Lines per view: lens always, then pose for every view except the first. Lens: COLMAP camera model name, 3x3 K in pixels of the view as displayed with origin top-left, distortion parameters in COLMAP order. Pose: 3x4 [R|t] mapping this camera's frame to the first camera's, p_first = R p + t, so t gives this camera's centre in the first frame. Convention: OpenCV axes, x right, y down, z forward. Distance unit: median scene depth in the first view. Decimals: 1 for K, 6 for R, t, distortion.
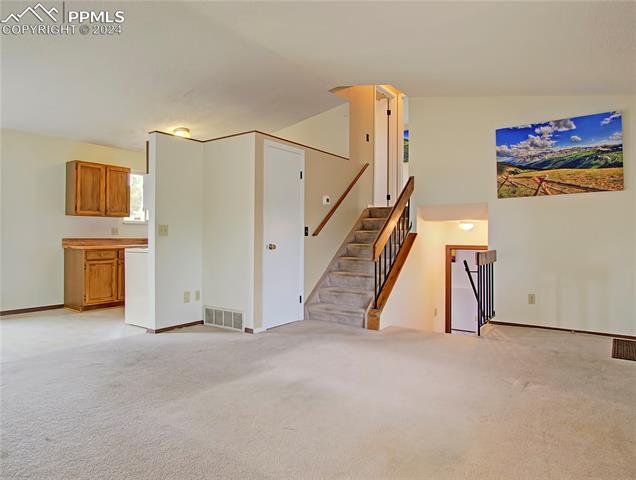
lens RADIAL K [[417.1, 0, 316.0], [0, 417.1, 233.5], [0, 0, 1]] dist [-0.017733, -0.001454]
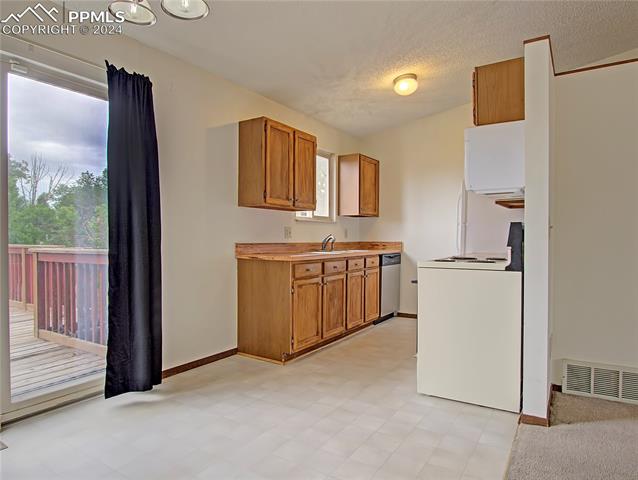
lens RADIAL K [[405.2, 0, 320.0], [0, 405.2, 241.4], [0, 0, 1]] dist [-0.021463, 0.002565]
pose [[0.998318, -0.002304, 0.057929, -0.660441], [0.001636, 0.999932, 0.011582, 0.002871], [-0.057951, -0.011468, 0.998254, 0.486779]]
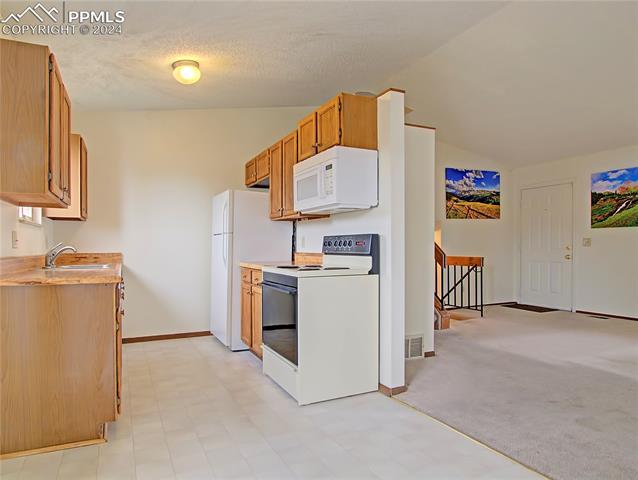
lens RADIAL K [[405.2, 0, 315.4], [0, 405.2, 252.8], [0, 0, 1]] dist [-0.021463, 0.002565]
pose [[0.478829, -0.018628, 0.877710, -0.967741], [0.004416, 0.999813, 0.018811, 0.001974], [-0.877897, -0.005131, 0.478822, 0.761769]]
